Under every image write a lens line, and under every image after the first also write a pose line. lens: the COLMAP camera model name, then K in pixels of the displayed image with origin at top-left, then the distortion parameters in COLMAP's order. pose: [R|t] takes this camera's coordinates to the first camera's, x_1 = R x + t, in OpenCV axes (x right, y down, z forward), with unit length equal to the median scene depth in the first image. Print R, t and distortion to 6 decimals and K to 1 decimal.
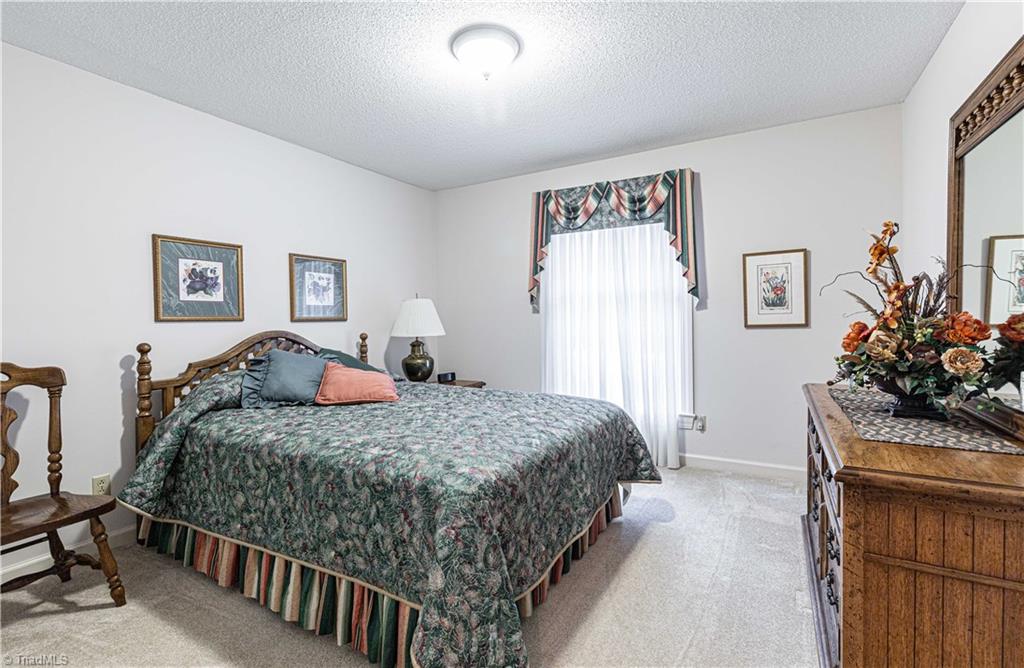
lens RADIAL K [[469.7, 0, 517.9], [0, 469.7, 322.5], [0, 0, 1]] dist [0.000068, 0.000452]
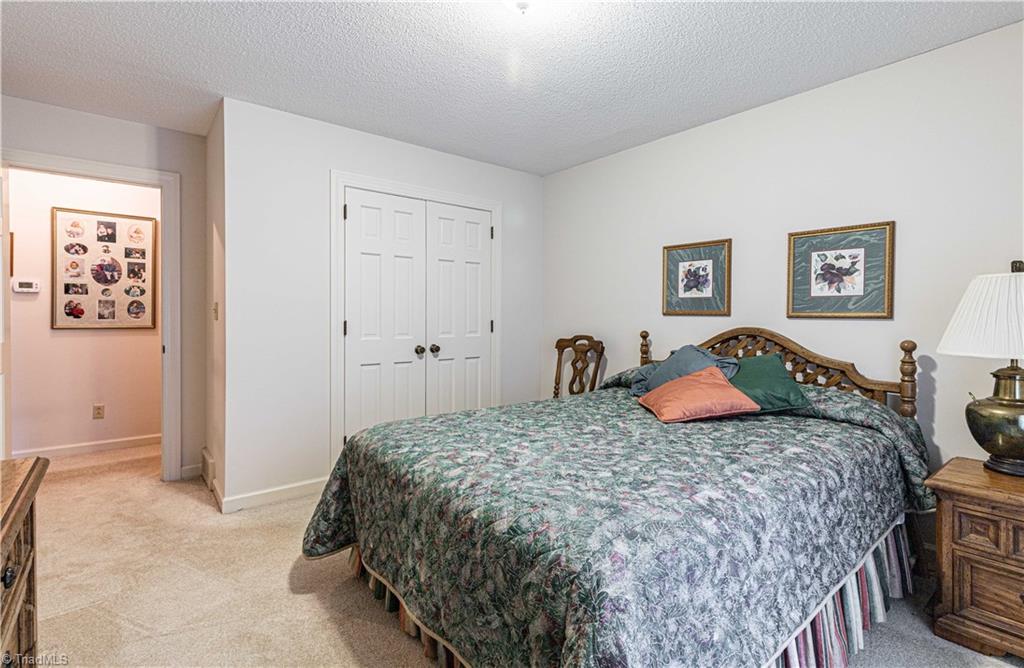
lens RADIAL K [[469.7, 0, 517.9], [0, 469.7, 322.5], [0, 0, 1]] dist [0.000068, 0.000452]
pose [[-0.350618, 0.023824, -0.936216, 0.514818], [-0.012442, 0.999470, 0.030094, -0.013834], [0.936436, 0.022199, -0.350135, 0.979399]]
